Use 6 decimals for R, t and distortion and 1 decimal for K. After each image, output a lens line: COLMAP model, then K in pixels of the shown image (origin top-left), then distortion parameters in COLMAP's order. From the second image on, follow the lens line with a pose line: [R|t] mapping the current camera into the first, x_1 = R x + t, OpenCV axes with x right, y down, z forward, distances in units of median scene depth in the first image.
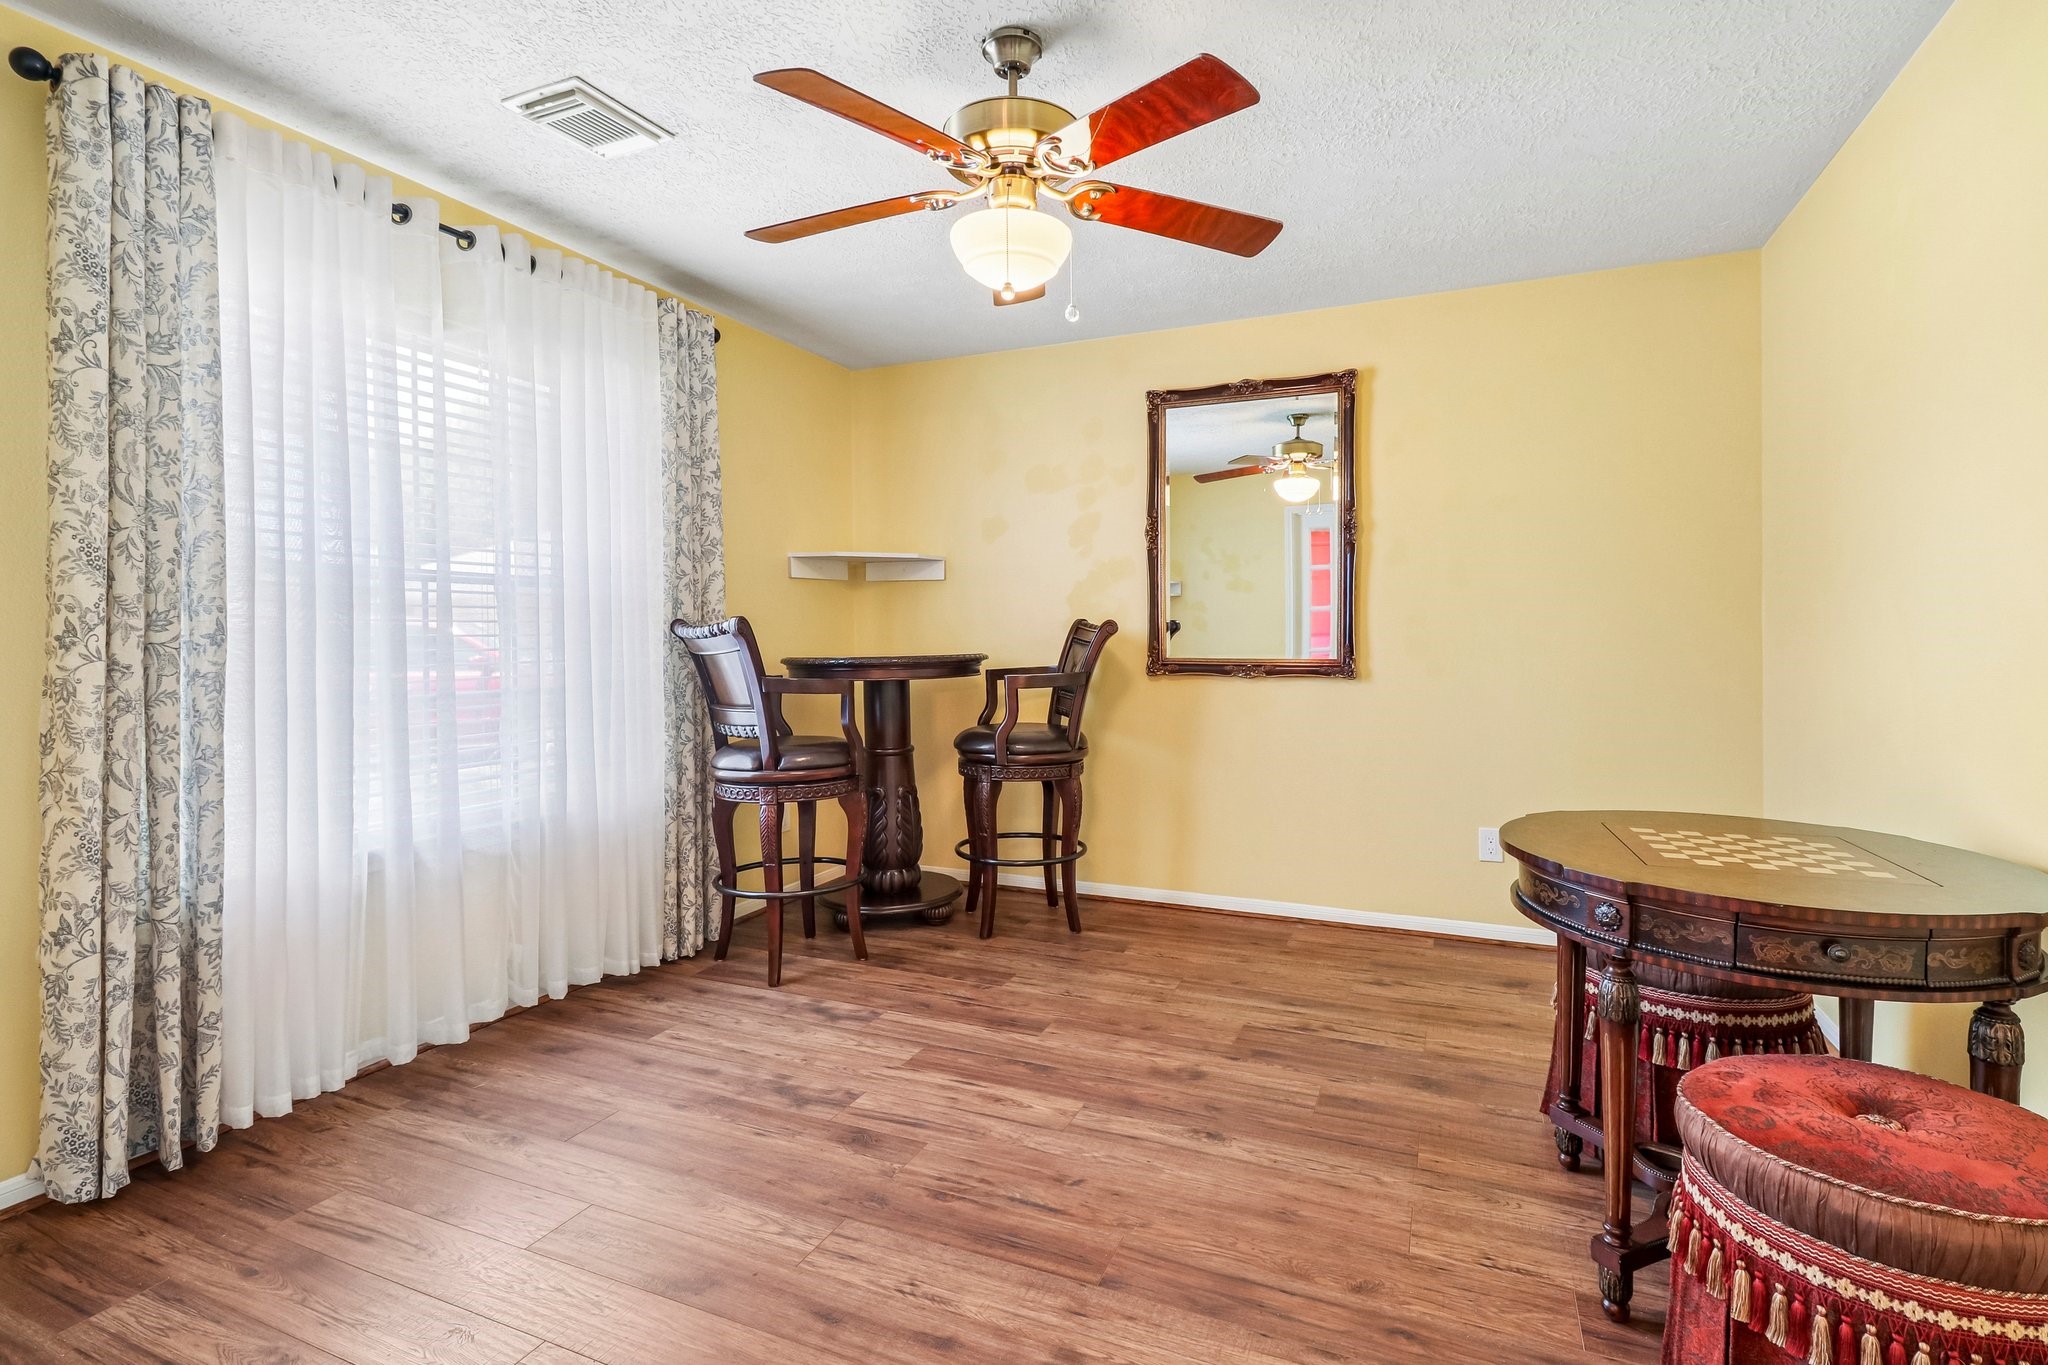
lens RADIAL K [[969.0, 0, 1028.0], [0, 969.0, 671.0], [0, 0, 1]] dist [0.010089, -0.004609]
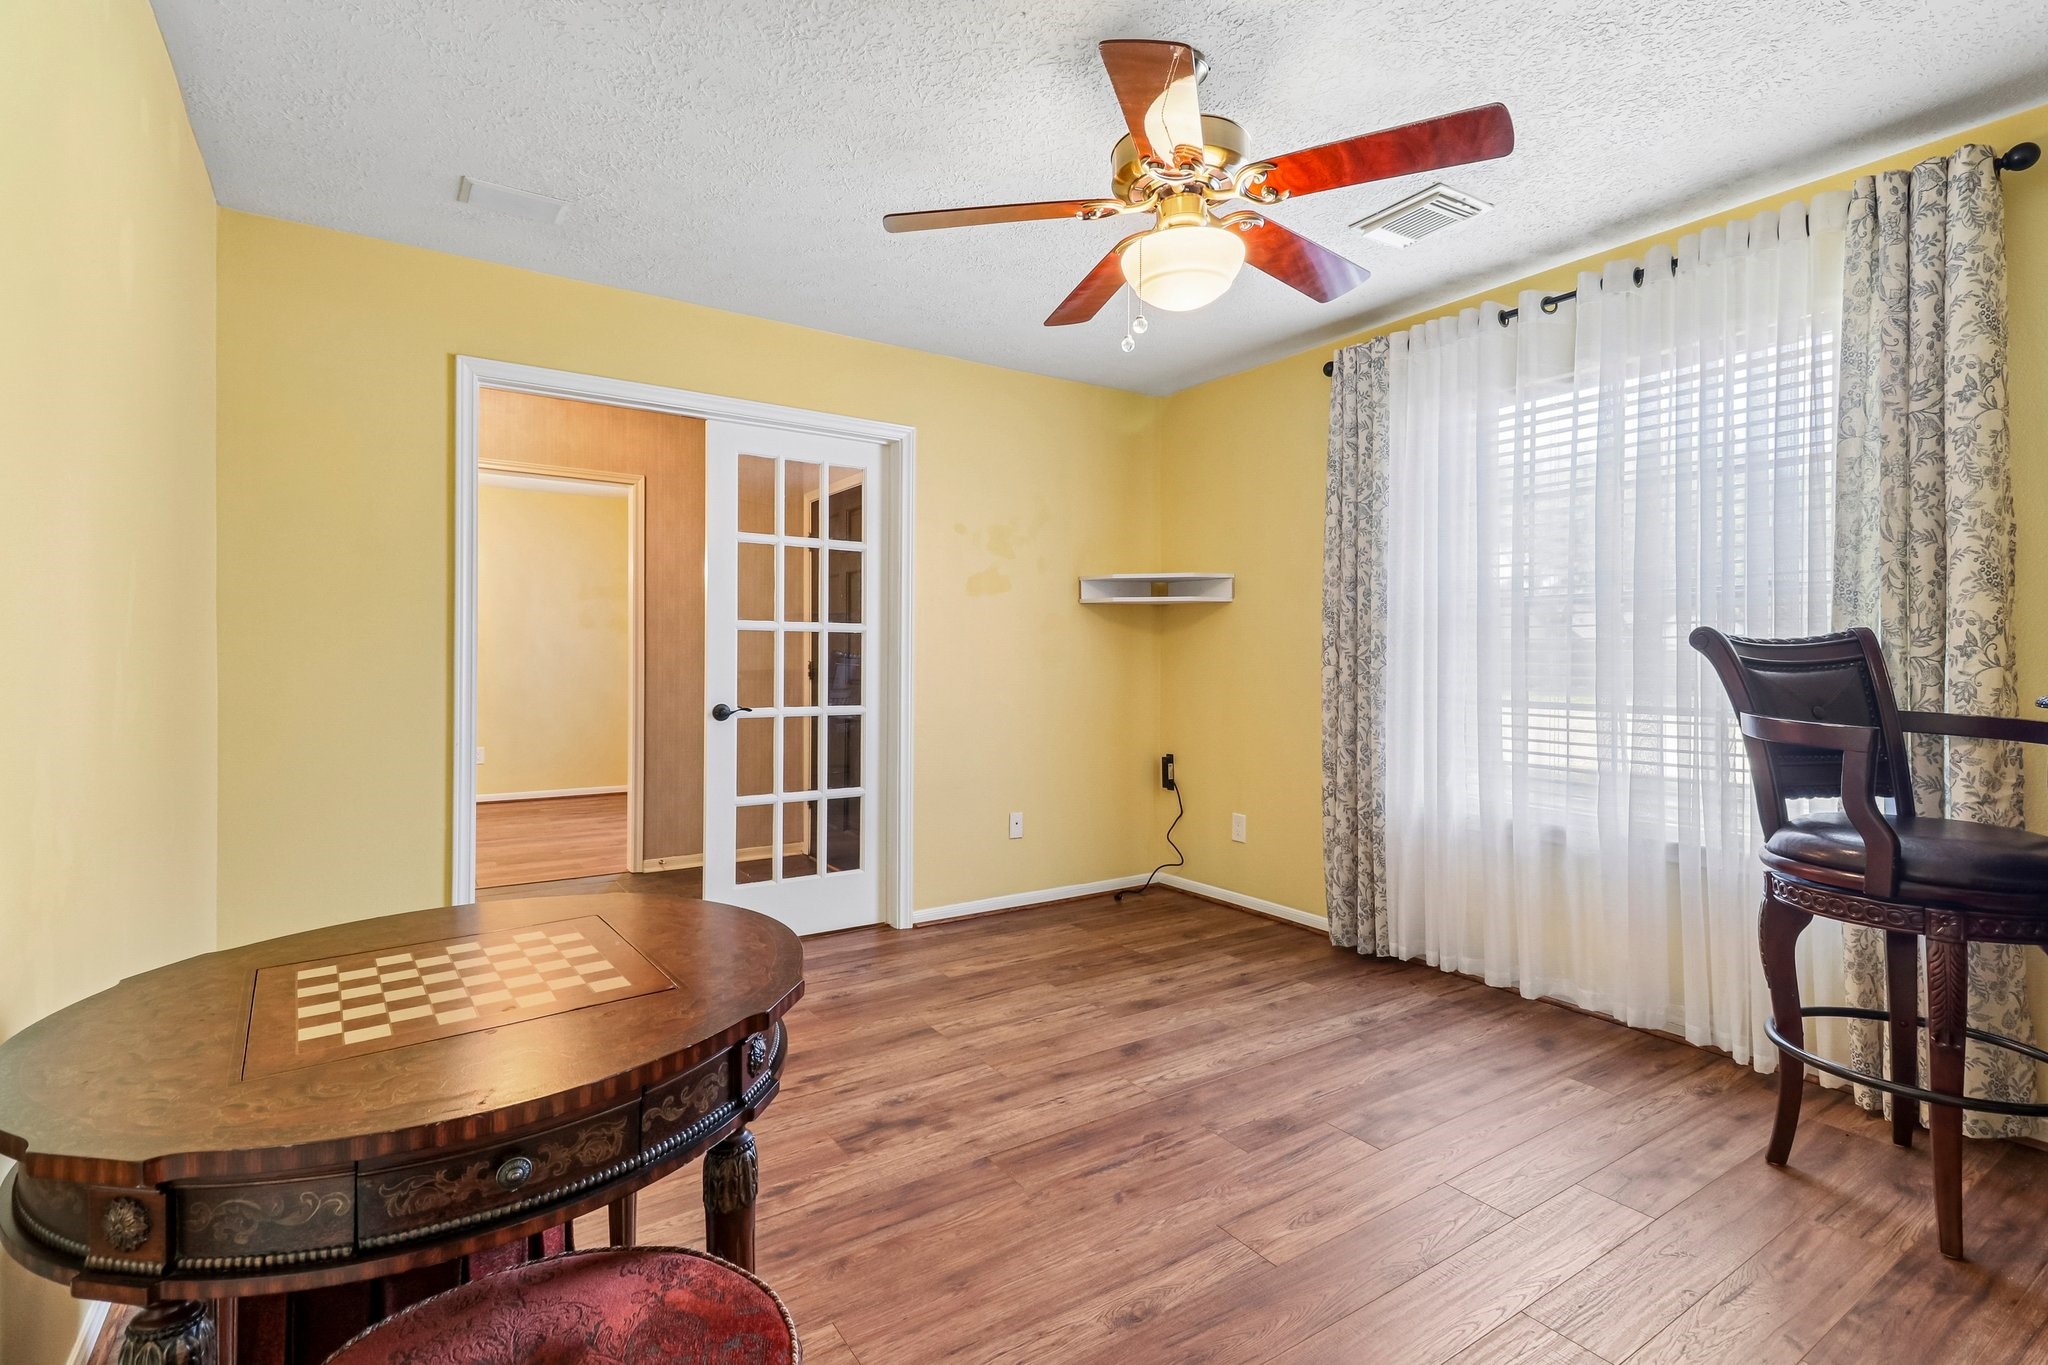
lens RADIAL K [[969.0, 0, 1024.2], [0, 969.0, 671.9], [0, 0, 1]] dist [0.010089, -0.004609]
pose [[-0.544773, 0.018700, -0.838375, 0.861853], [-0.026874, 0.998849, 0.039742, -0.048627], [0.838153, 0.044180, -0.543643, 1.329277]]
